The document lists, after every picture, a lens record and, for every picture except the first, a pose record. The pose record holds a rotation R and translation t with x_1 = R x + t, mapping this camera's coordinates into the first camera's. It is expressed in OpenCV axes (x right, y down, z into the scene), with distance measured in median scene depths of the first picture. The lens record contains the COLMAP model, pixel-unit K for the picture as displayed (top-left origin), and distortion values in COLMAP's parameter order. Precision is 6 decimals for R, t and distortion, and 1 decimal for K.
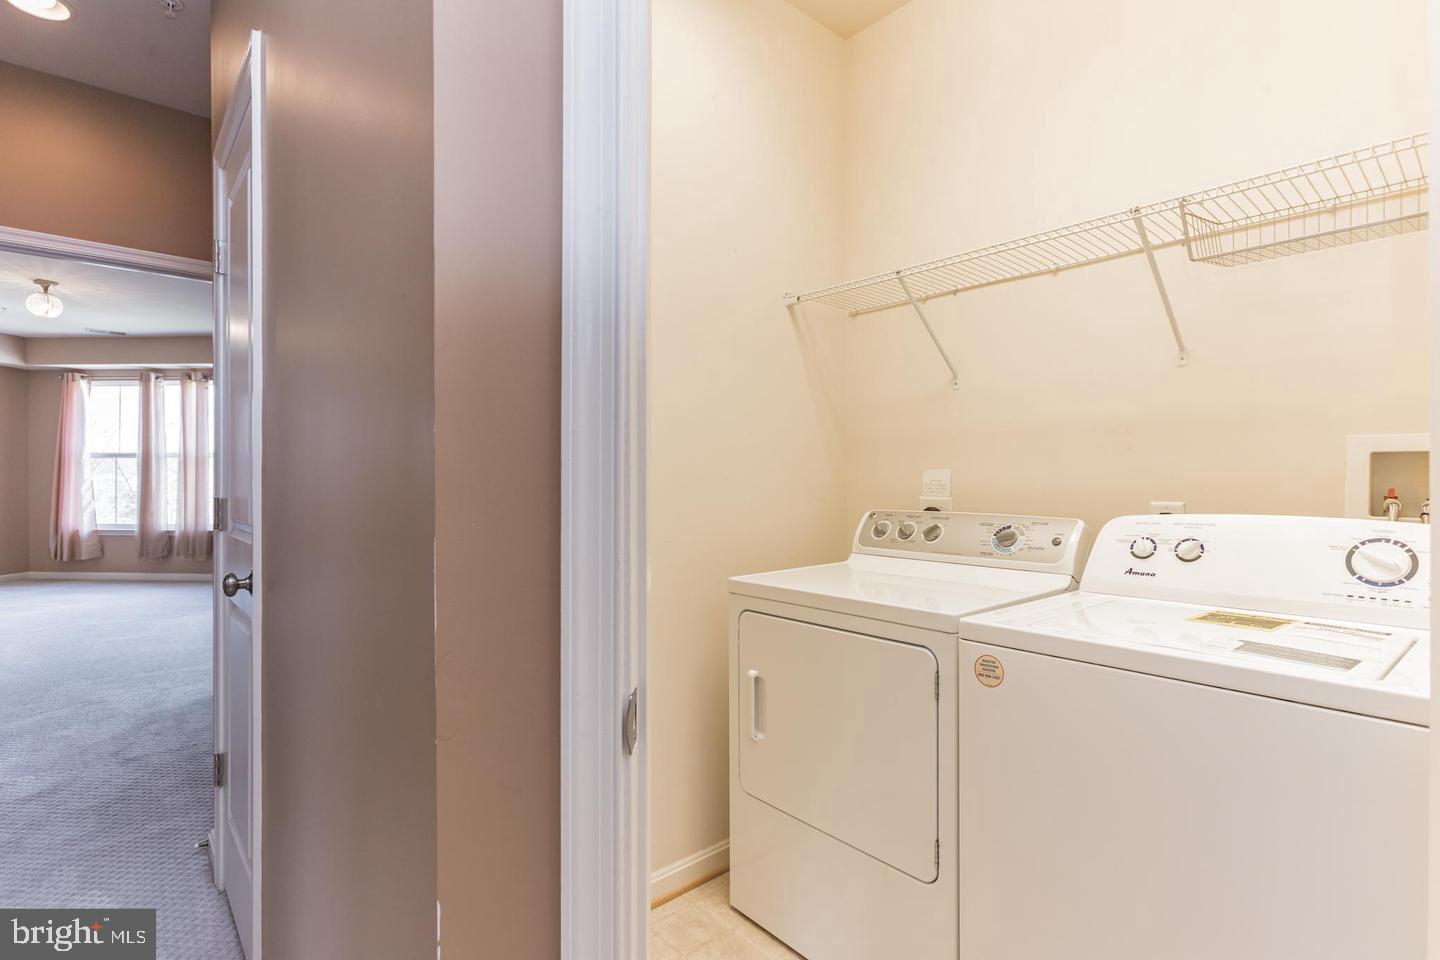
lens RADIAL K [[688.6, 0, 720.0], [0, 688.6, 480.0], [0, 0, 1]] dist [-0.005711, -0.000241]
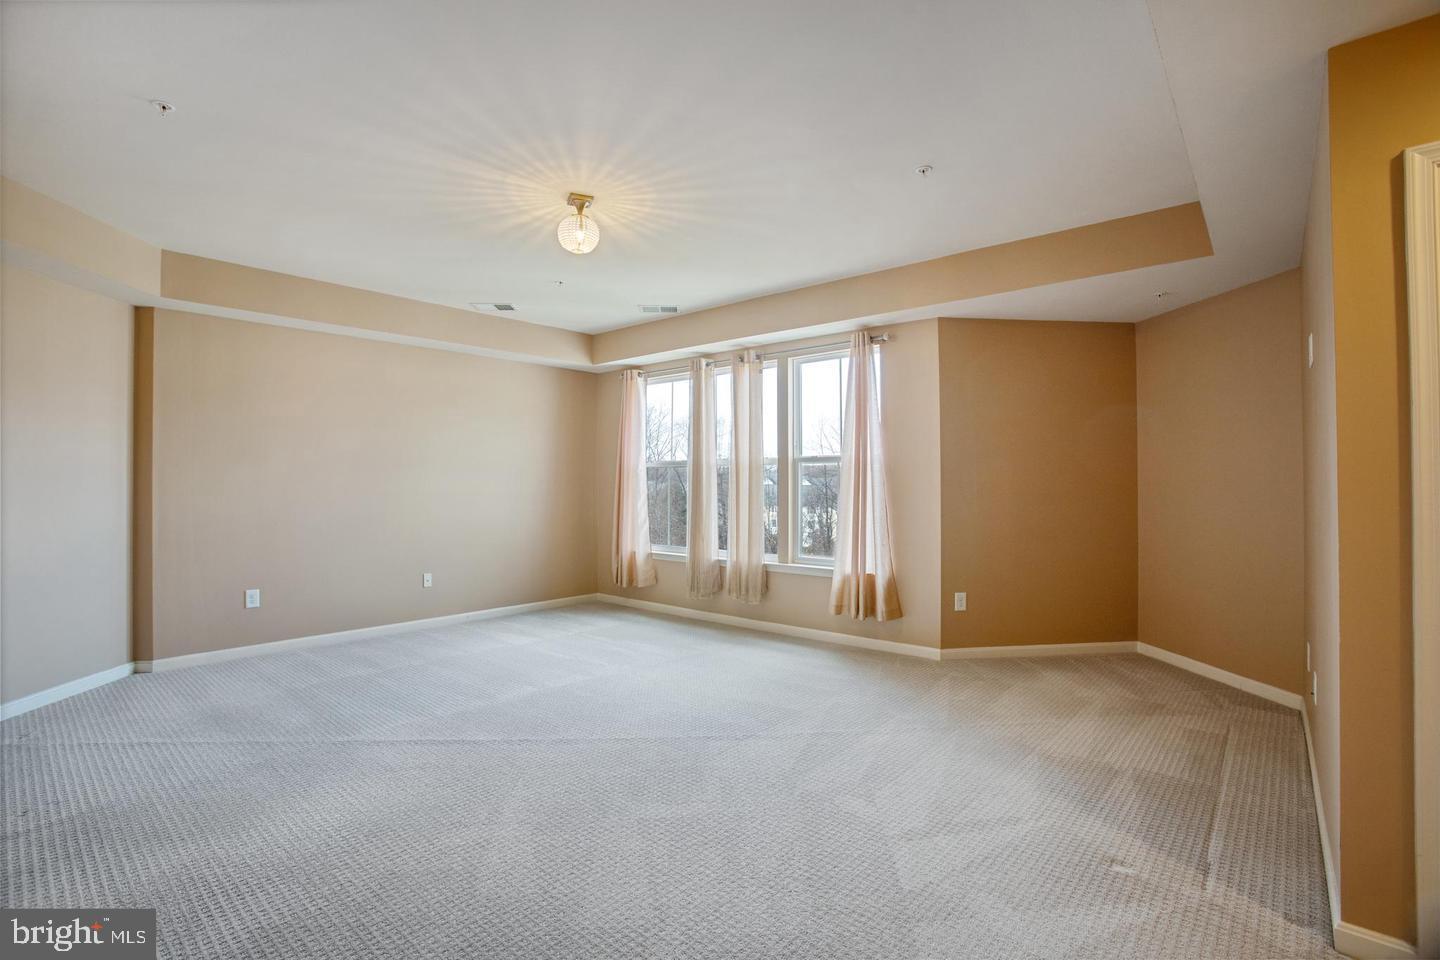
lens RADIAL K [[657.9, 0, 720.0], [0, 657.9, 480.0], [0, 0, 1]] dist [-0.048162, 0.000028]
pose [[0.793717, -0.000727, -0.608287, -0.352720], [0.000822, 1.000000, -0.000123, -0.017014], [0.608286, -0.000402, 0.793717, 0.411673]]
